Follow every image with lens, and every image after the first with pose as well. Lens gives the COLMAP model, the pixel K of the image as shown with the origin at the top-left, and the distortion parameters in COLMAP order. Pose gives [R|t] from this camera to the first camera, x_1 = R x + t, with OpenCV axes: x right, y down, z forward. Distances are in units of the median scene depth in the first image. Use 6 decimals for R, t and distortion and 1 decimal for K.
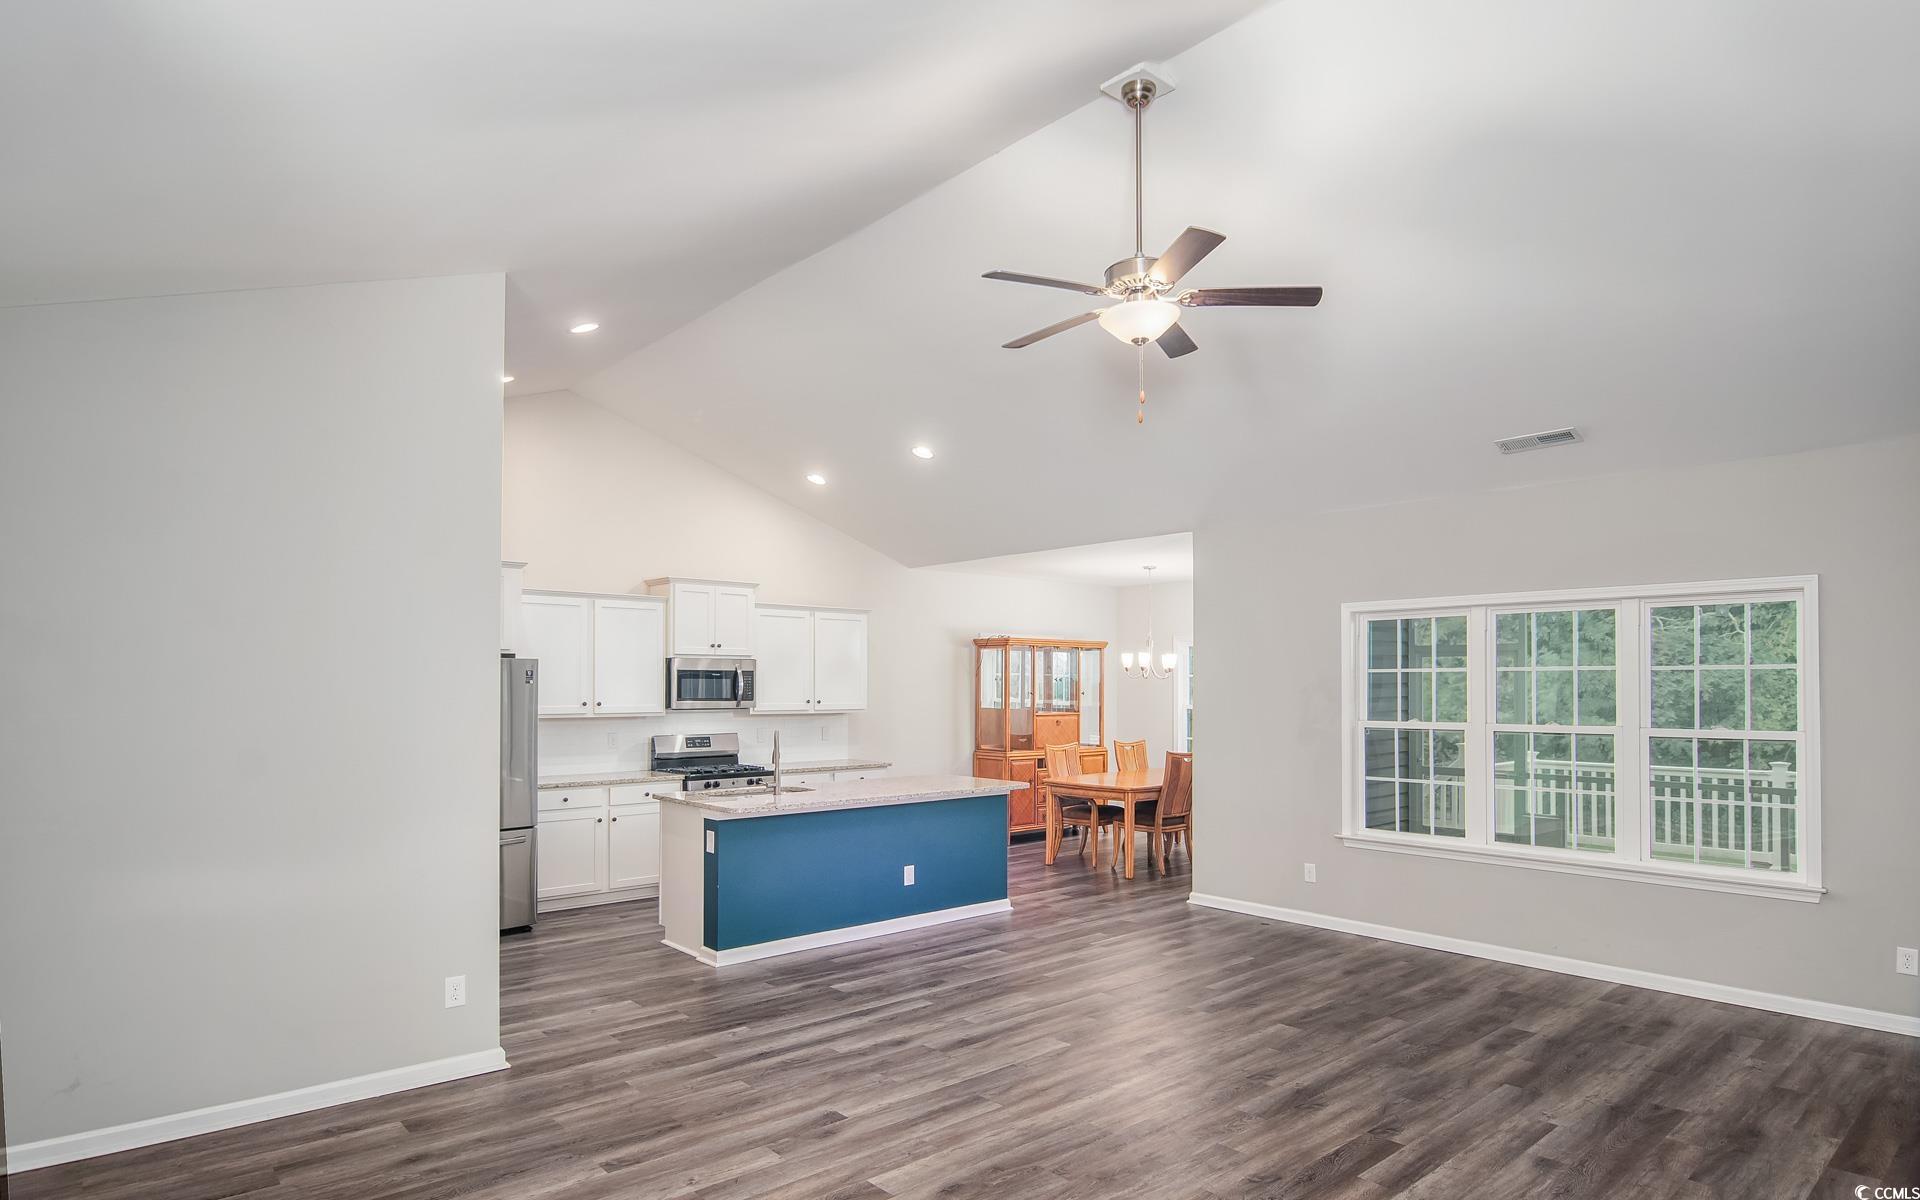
lens RADIAL K [[1031.3, 0, 964.7], [0, 1031.3, 672.8], [0, 0, 1]] dist [0.000603, 0.000276]
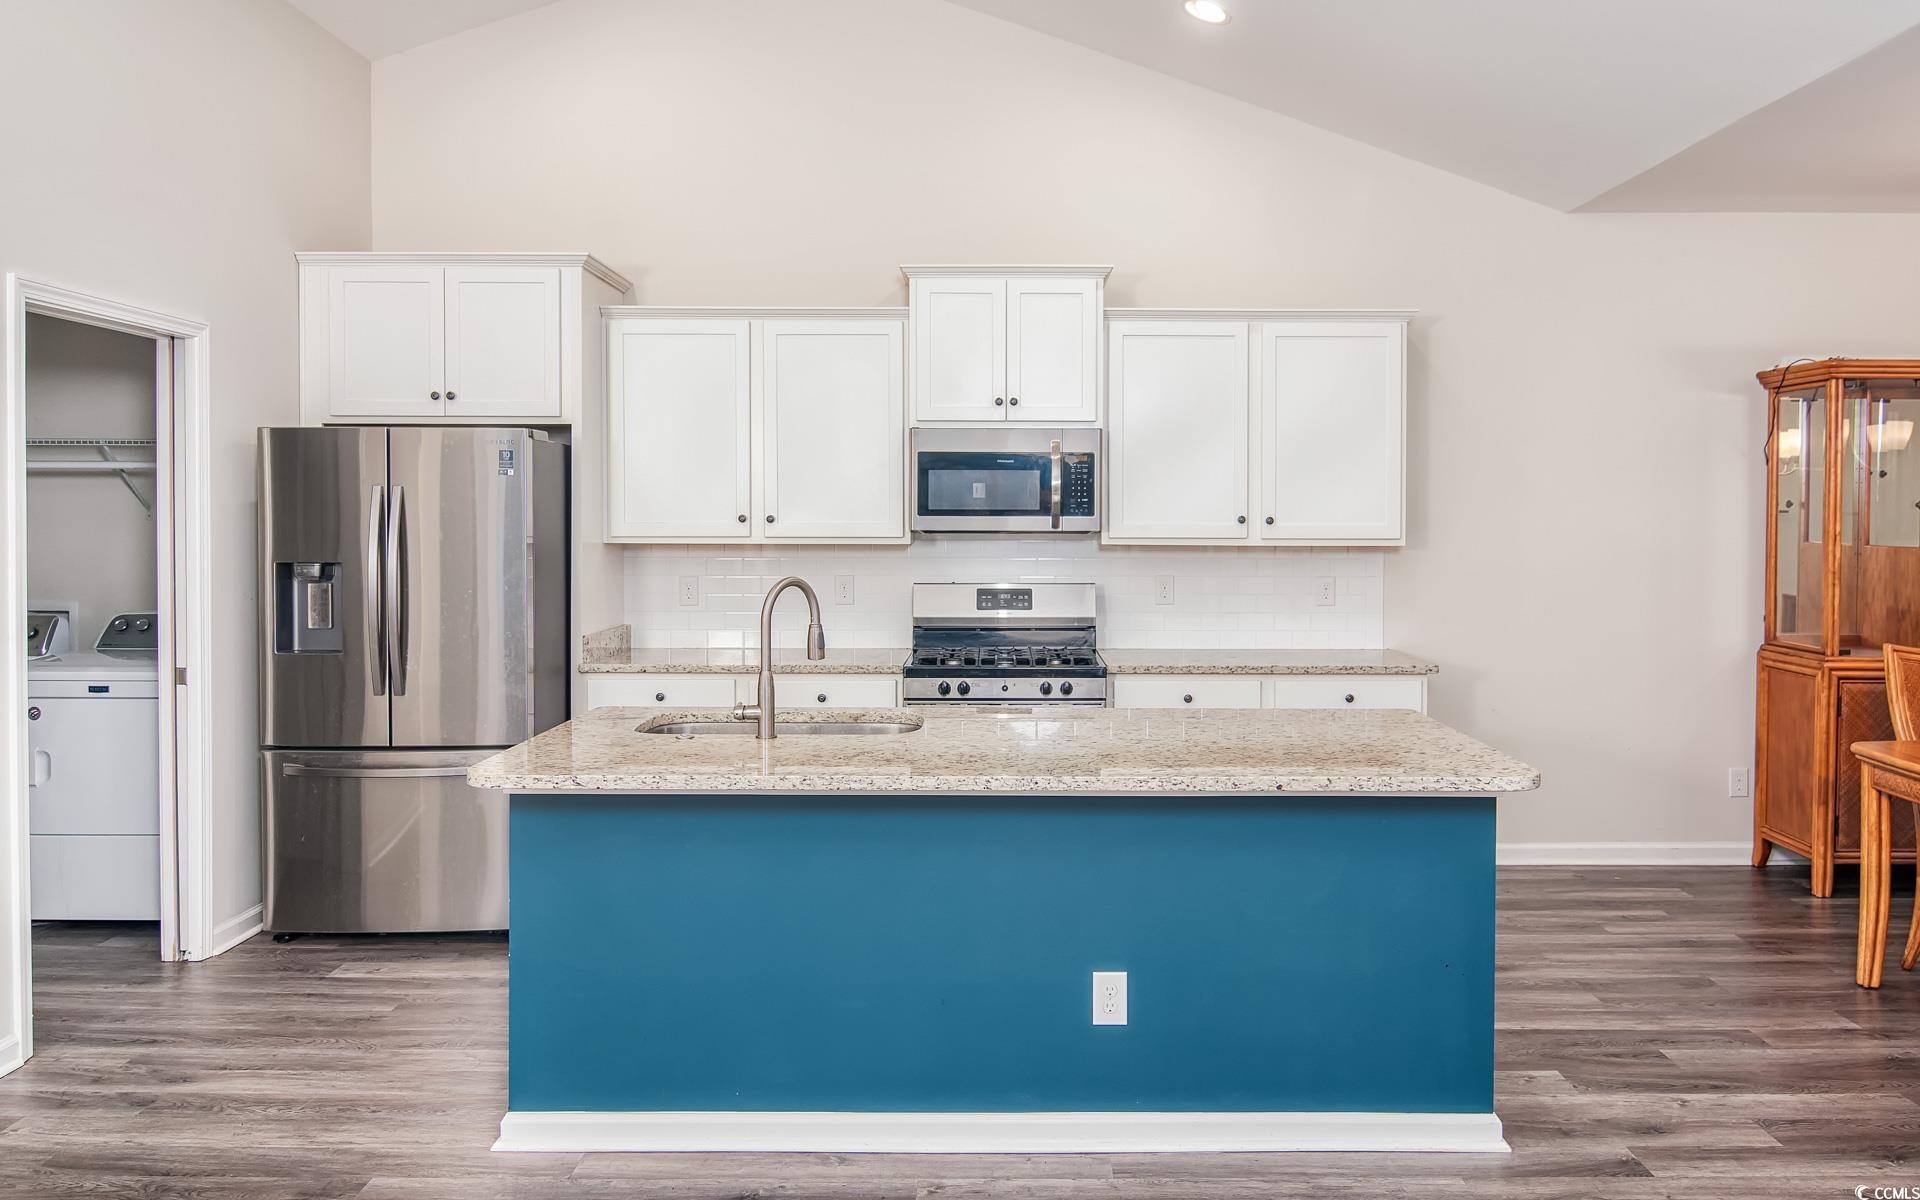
lens RADIAL K [[1358.3, 0, 960.0], [0, 1358.3, 600.0], [0, 0, 1]] dist [-0.000484, -0.000264]
pose [[0.745399, 0.043625, -0.665190, 0.170445], [0.006581, 0.997326, 0.072781, 0.019766], [0.666586, -0.058628, 0.743119, 0.499435]]
